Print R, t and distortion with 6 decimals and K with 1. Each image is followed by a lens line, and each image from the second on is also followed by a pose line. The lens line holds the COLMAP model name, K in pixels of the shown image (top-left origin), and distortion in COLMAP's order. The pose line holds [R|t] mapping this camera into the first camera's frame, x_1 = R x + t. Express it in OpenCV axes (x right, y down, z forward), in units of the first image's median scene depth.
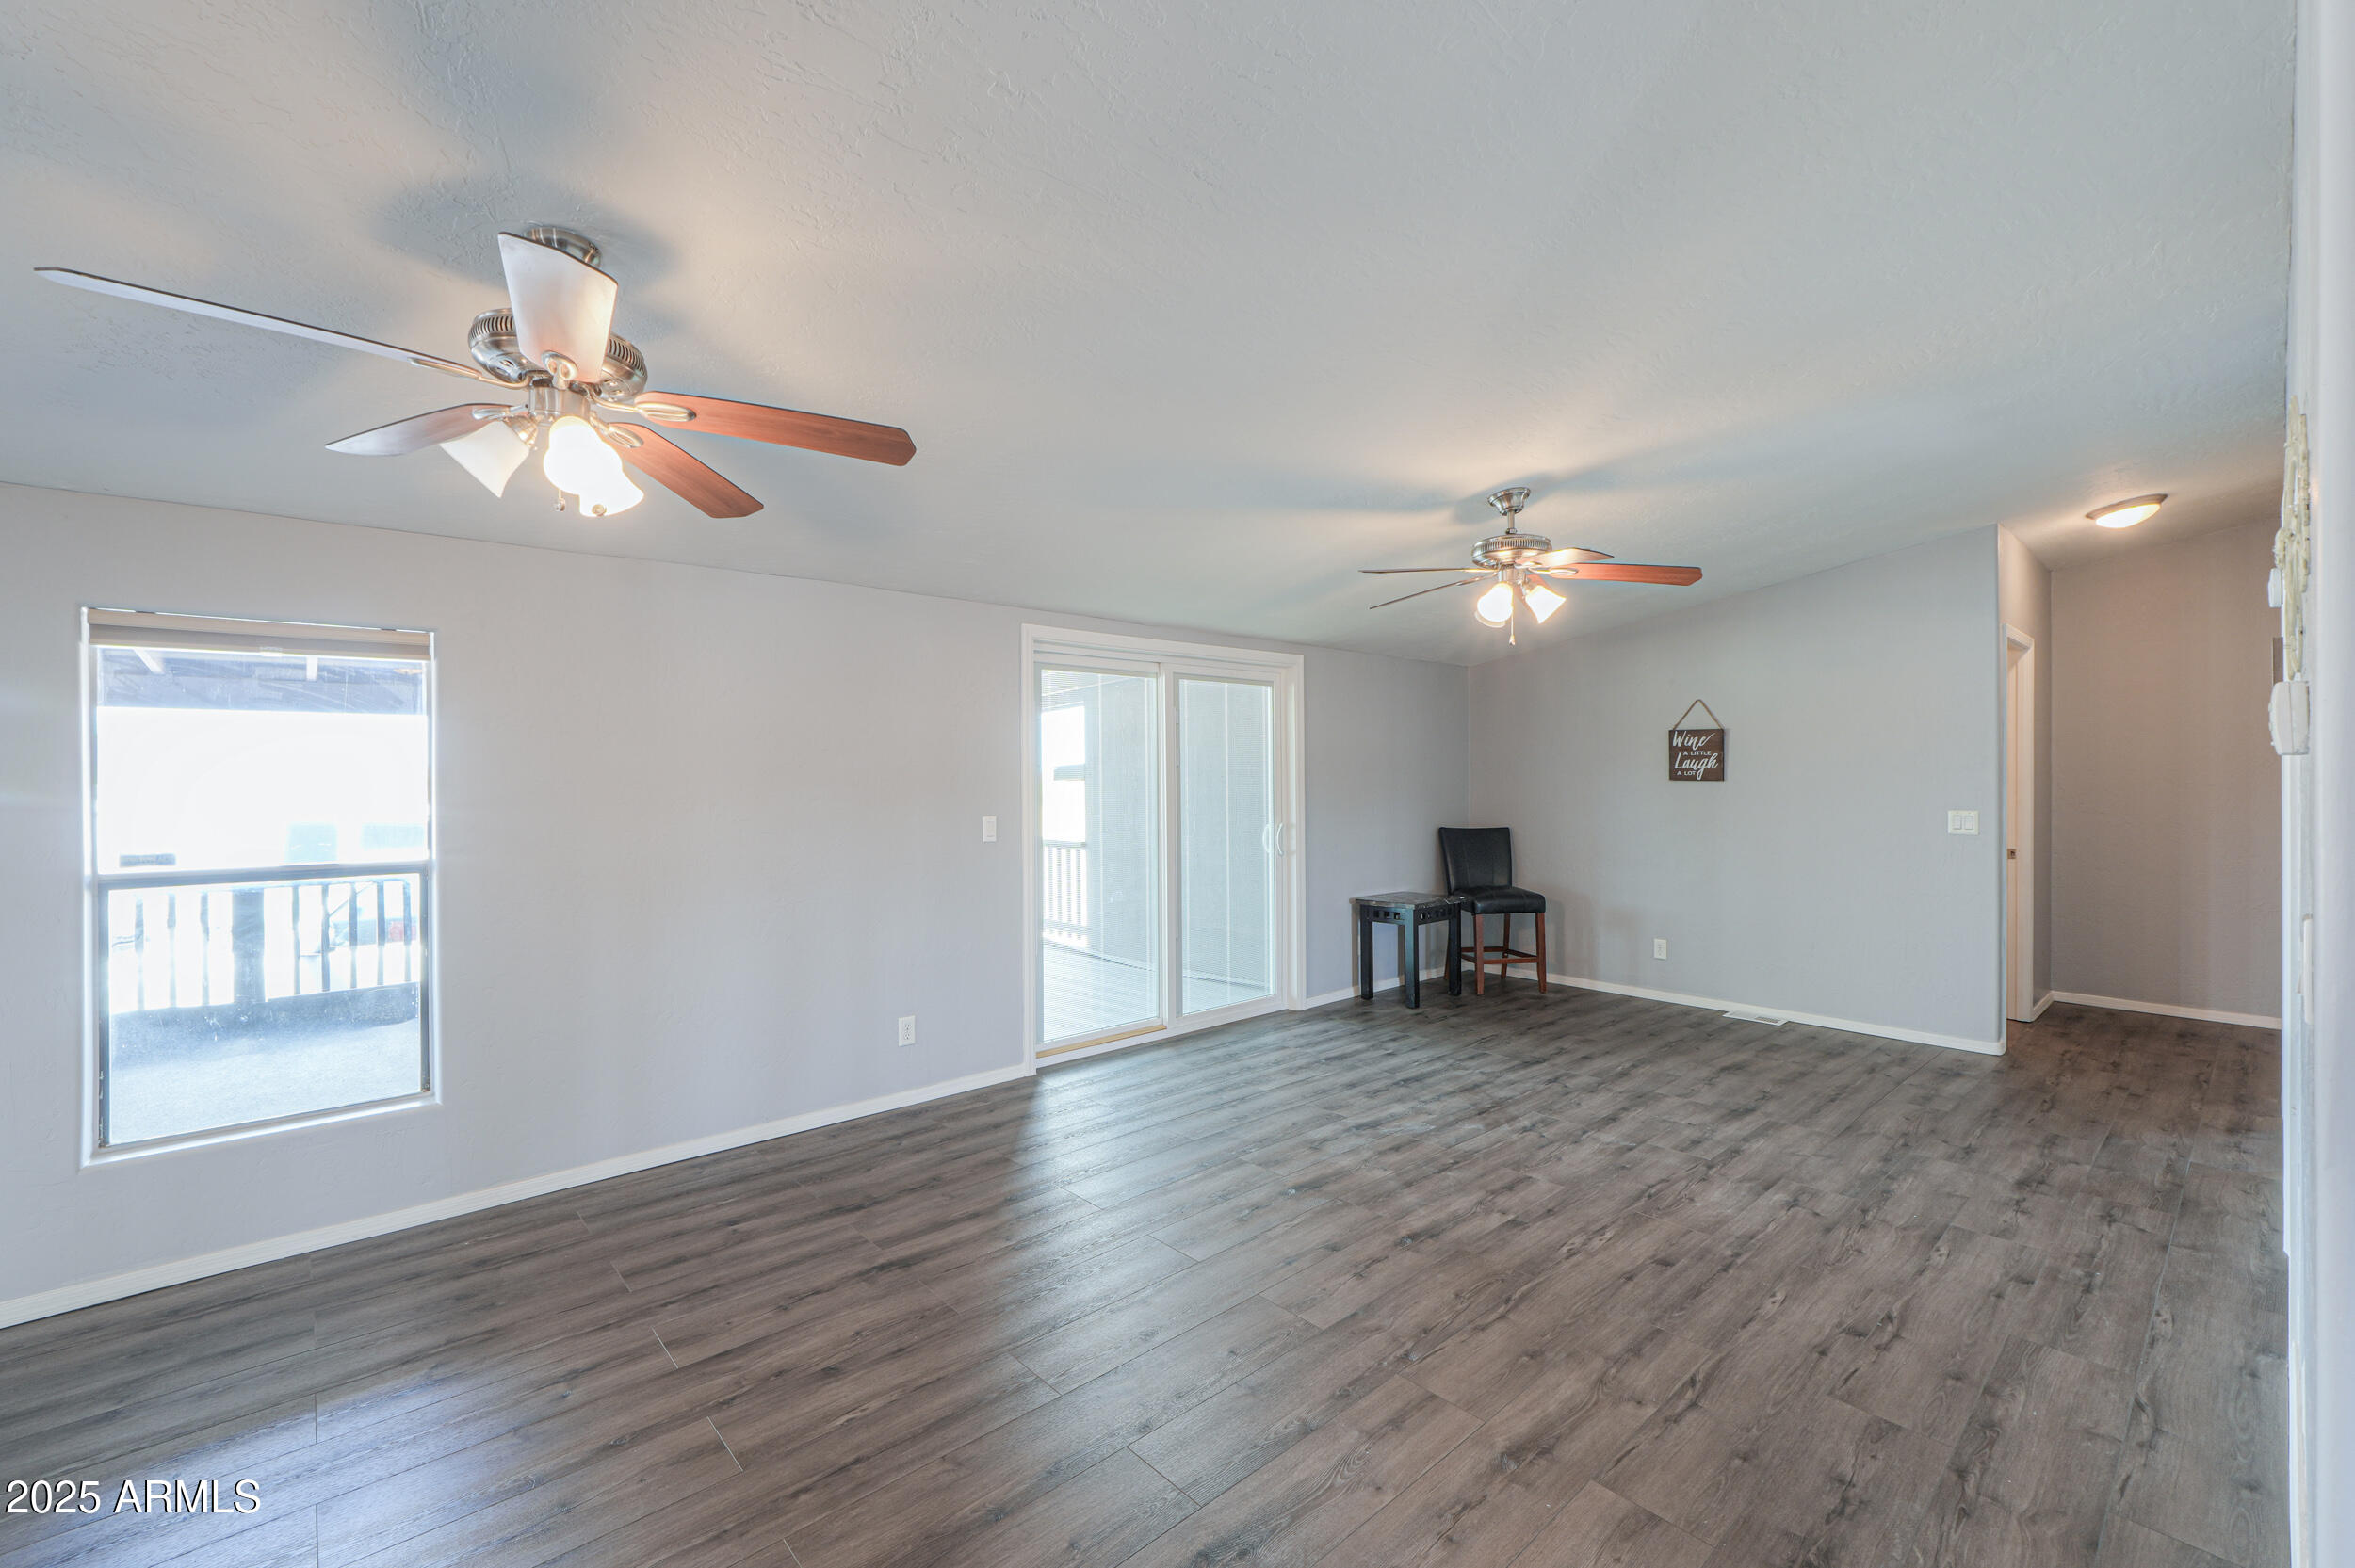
lens RADIAL K [[993.5, 0, 1157.3], [0, 993.5, 782.5], [0, 0, 1]] dist [-0.005041, 0.001490]
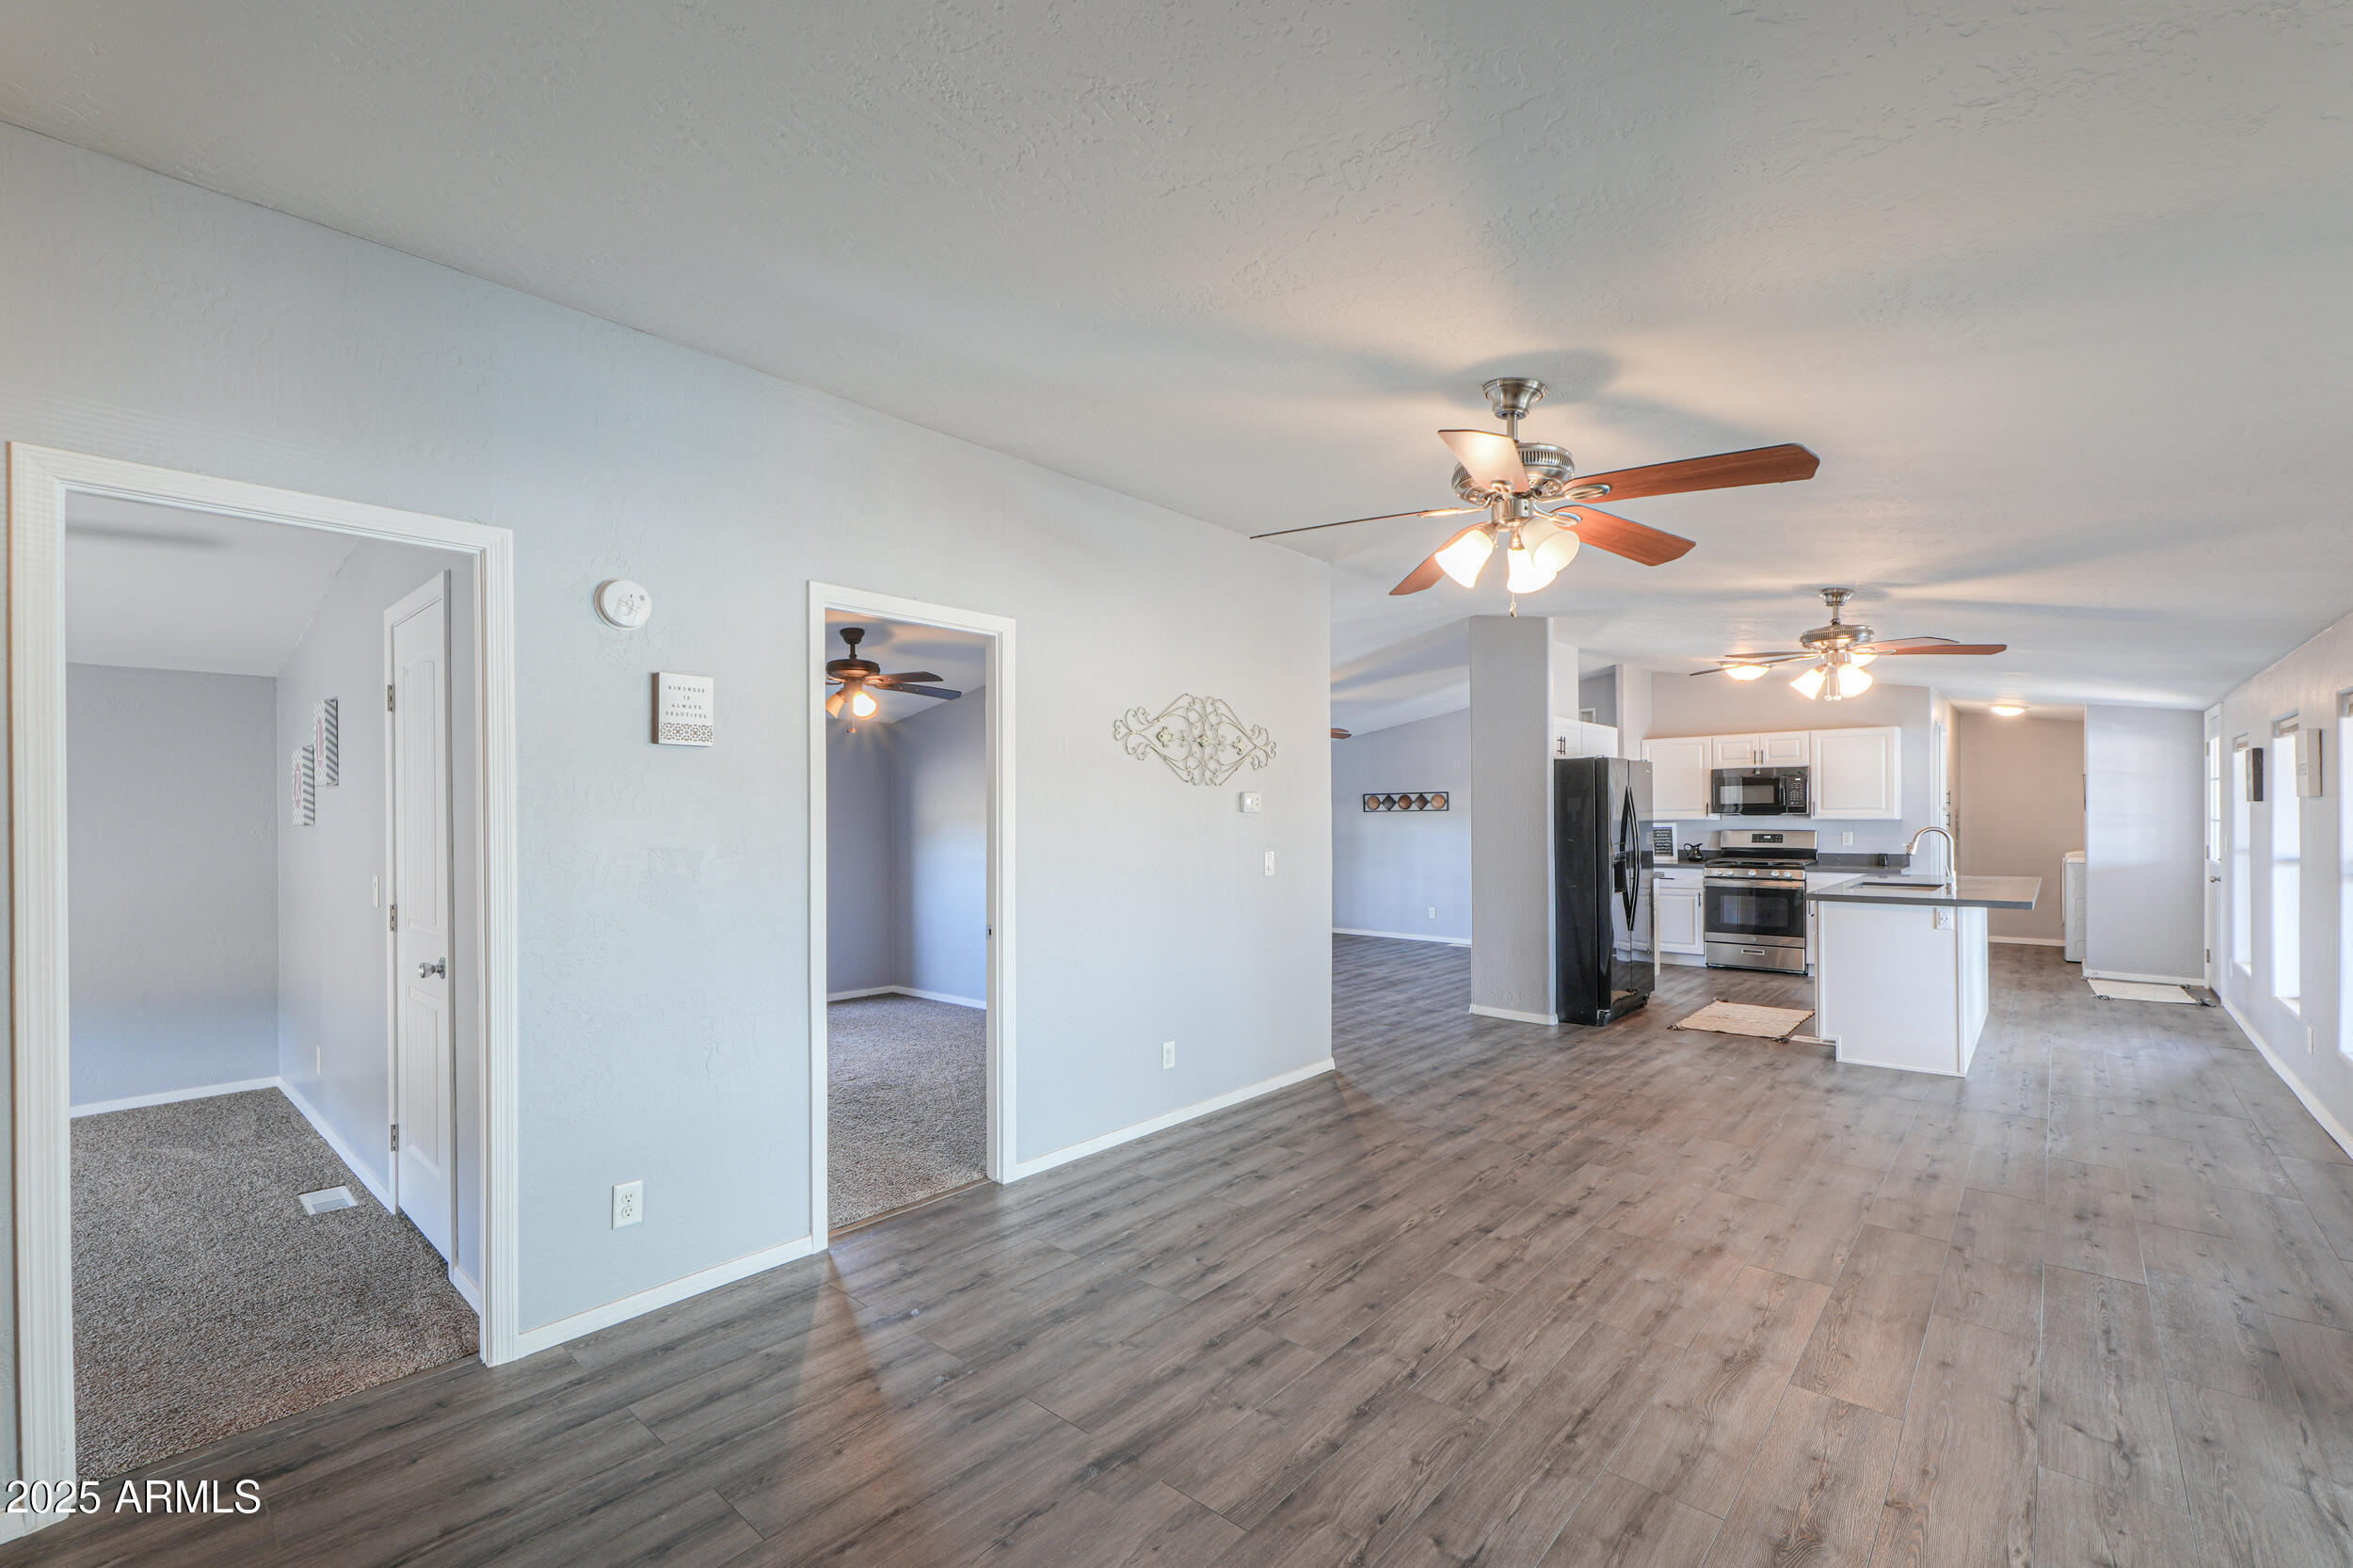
lens RADIAL K [[992.8, 0, 1172.3], [0, 992.8, 806.0], [0, 0, 1]] dist [-0.005041, 0.001490]
pose [[-0.992517, 0.011425, -0.121571, 0.796352], [0.011854, 0.999926, -0.002804, -0.016502], [0.121530, -0.004225, -0.992579, 1.958696]]
